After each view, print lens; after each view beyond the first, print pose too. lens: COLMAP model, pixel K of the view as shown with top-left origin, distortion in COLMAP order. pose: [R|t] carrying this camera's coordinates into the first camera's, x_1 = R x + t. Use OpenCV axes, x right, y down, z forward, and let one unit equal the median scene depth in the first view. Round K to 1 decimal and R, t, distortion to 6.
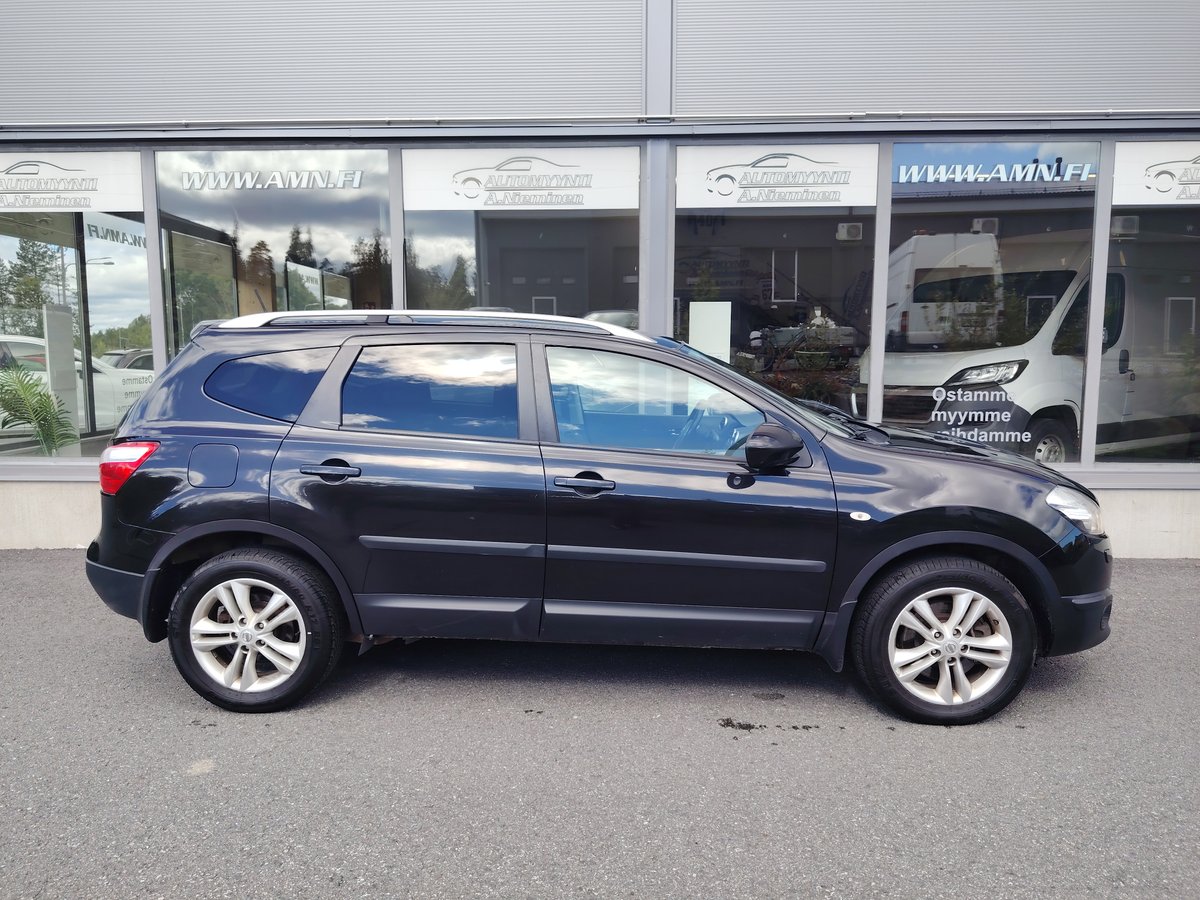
lens RADIAL K [[821.9, 0, 600.0], [0, 821.9, 450.0], [0, 0, 1]] dist [0.004936, -0.002318]
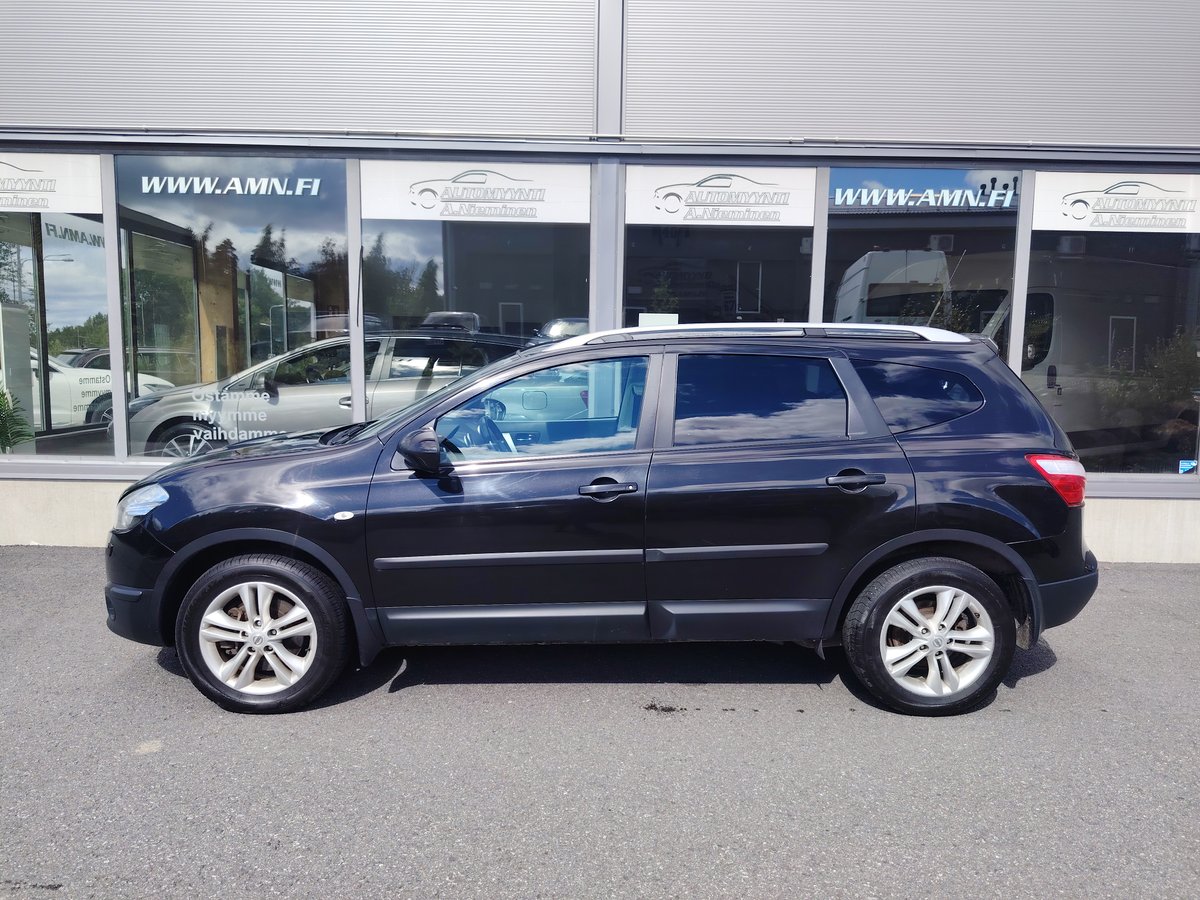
lens RADIAL K [[818.8, 0, 605.3], [0, 818.8, 455.1], [0, 0, 1]] dist [0.005366, 0.000145]
pose [[0.998952, 0.012020, 0.044160, 0.024856], [-0.011938, 0.999927, -0.002101, 0.003105], [-0.044182, 0.001572, 0.999022, -0.039429]]
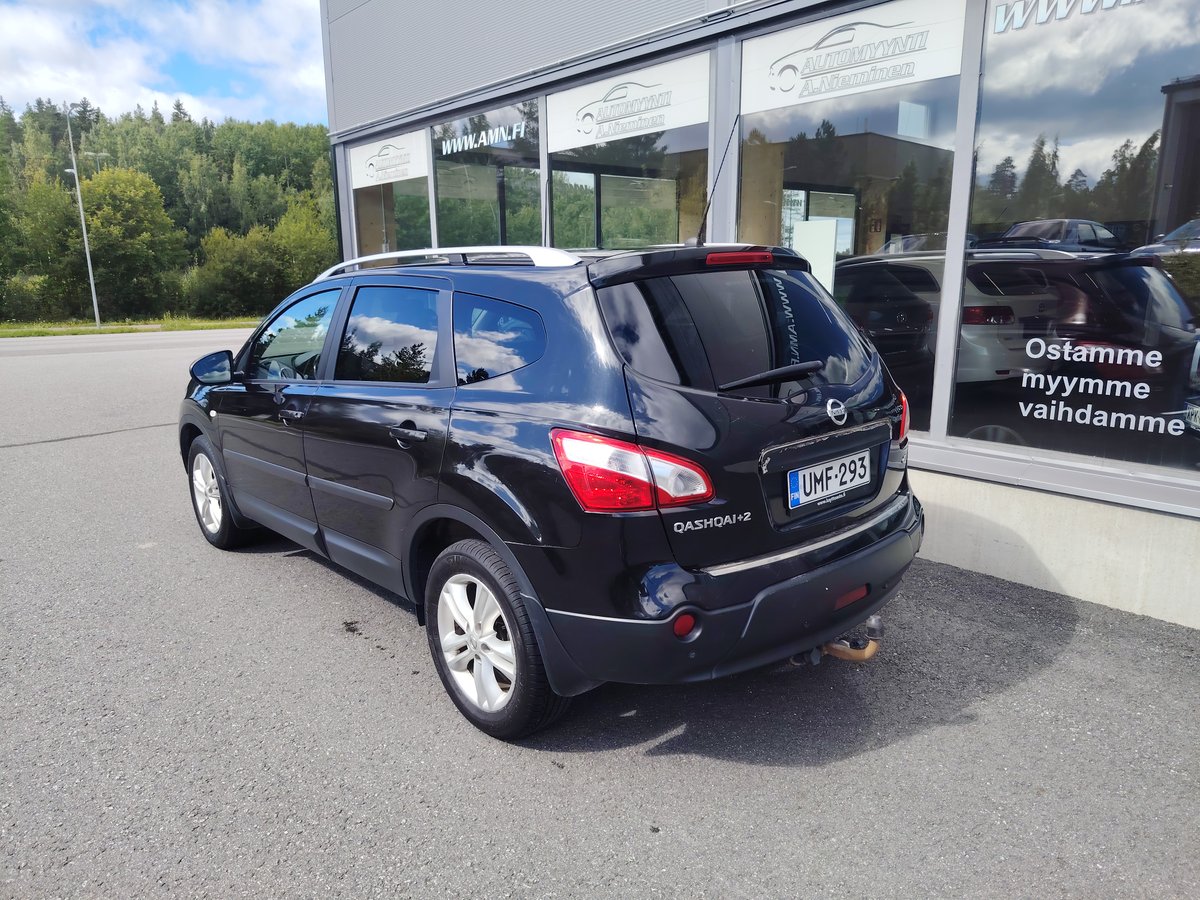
lens RADIAL K [[824.8, 0, 598.3], [0, 824.8, 470.9], [0, 0, 1]] dist [0.001536, -0.000944]
pose [[0.683168, 0.163072, -0.711821, 0.671420], [-0.075833, 0.985320, 0.152948, -0.045439], [0.726313, -0.050510, 0.685506, 0.270738]]
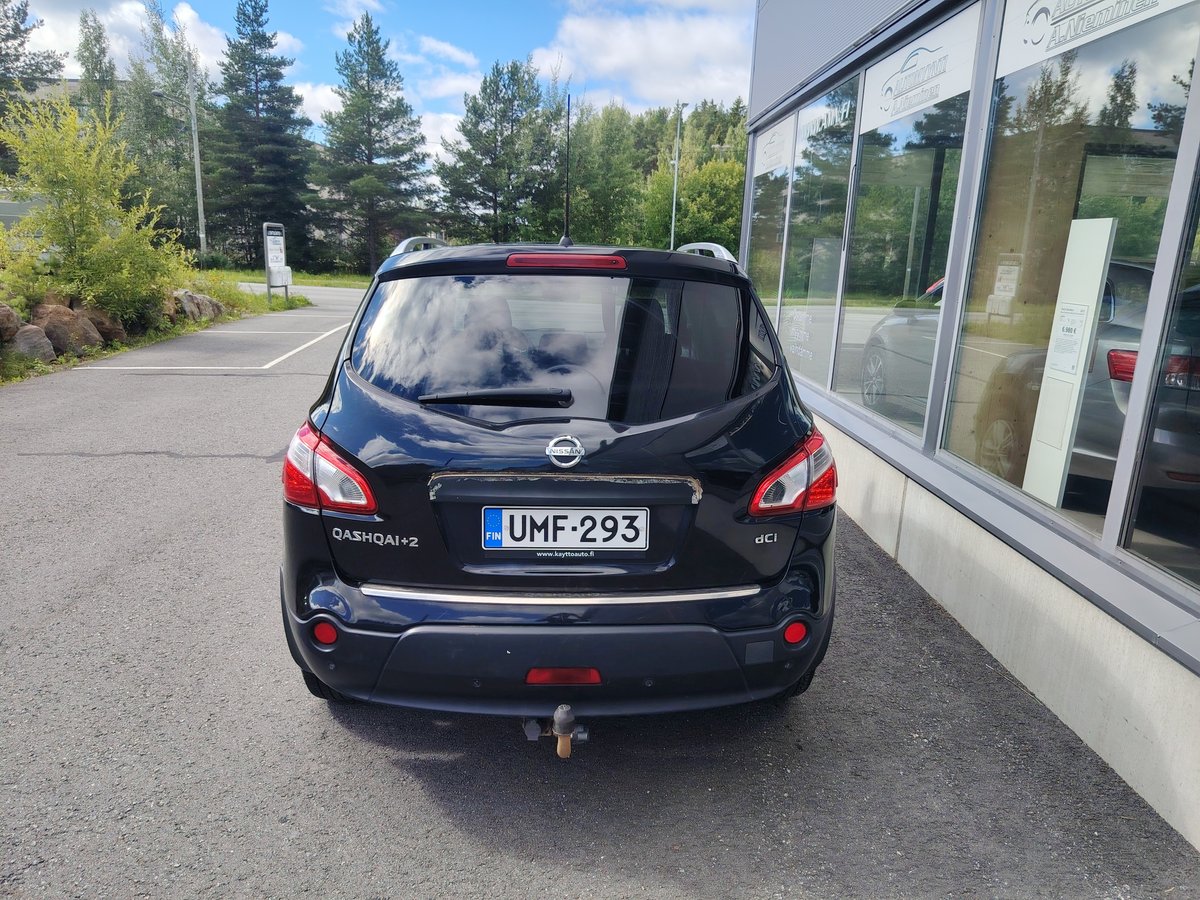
lens RADIAL K [[836.6, 0, 601.1], [0, 836.6, 467.4], [0, 0, 1]] dist [0.043299, -0.072800]
pose [[0.079755, 0.249213, -0.965159, 0.802679], [-0.154872, 0.959584, 0.234976, -0.102375], [0.984710, 0.130735, 0.115128, 0.644827]]
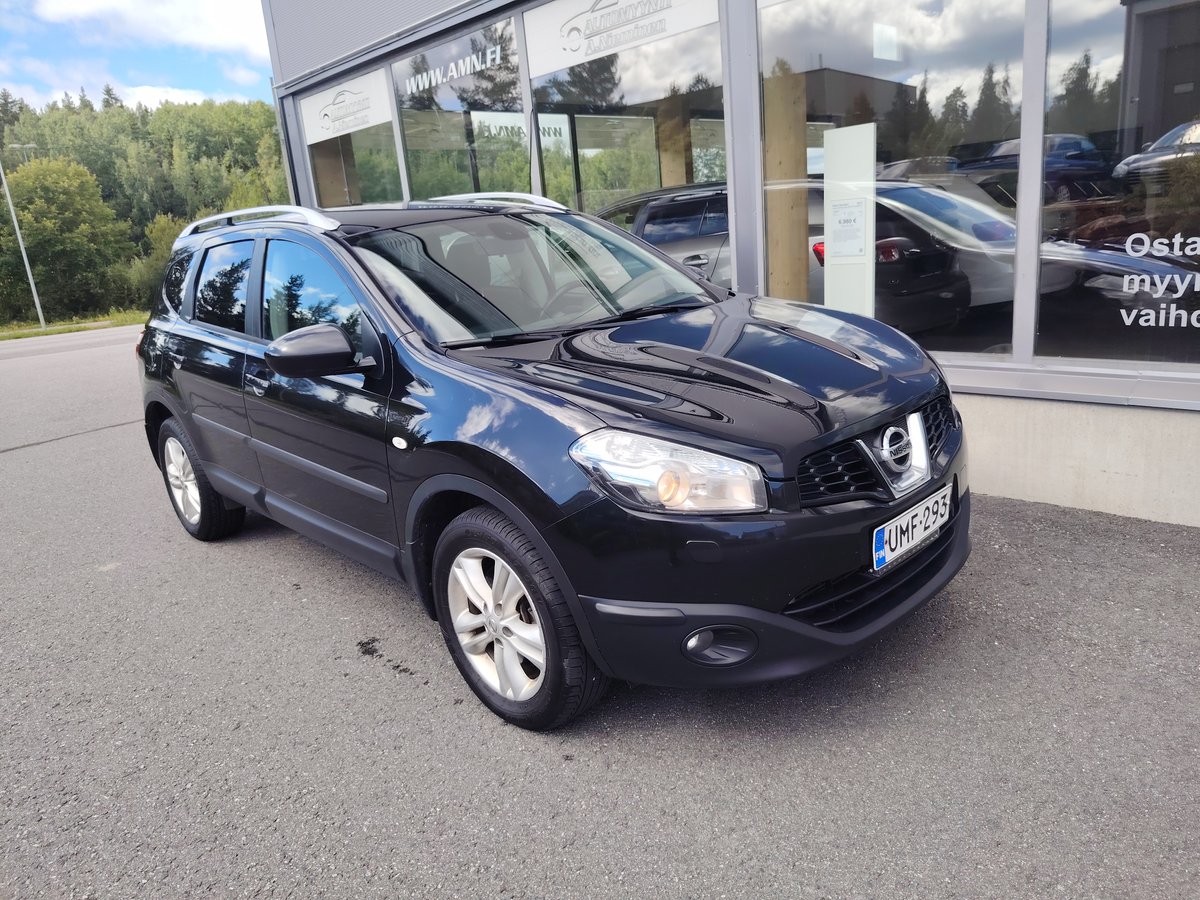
lens RADIAL K [[837.7, 0, 624.6], [0, 837.7, 452.3], [0, 0, 1]] dist [-0.023834, 0.023438]
pose [[0.730748, 0.116809, -0.672580, 0.565470], [0.004039, 0.984495, 0.175369, -0.028499], [0.682636, -0.130867, 0.718945, 0.310335]]
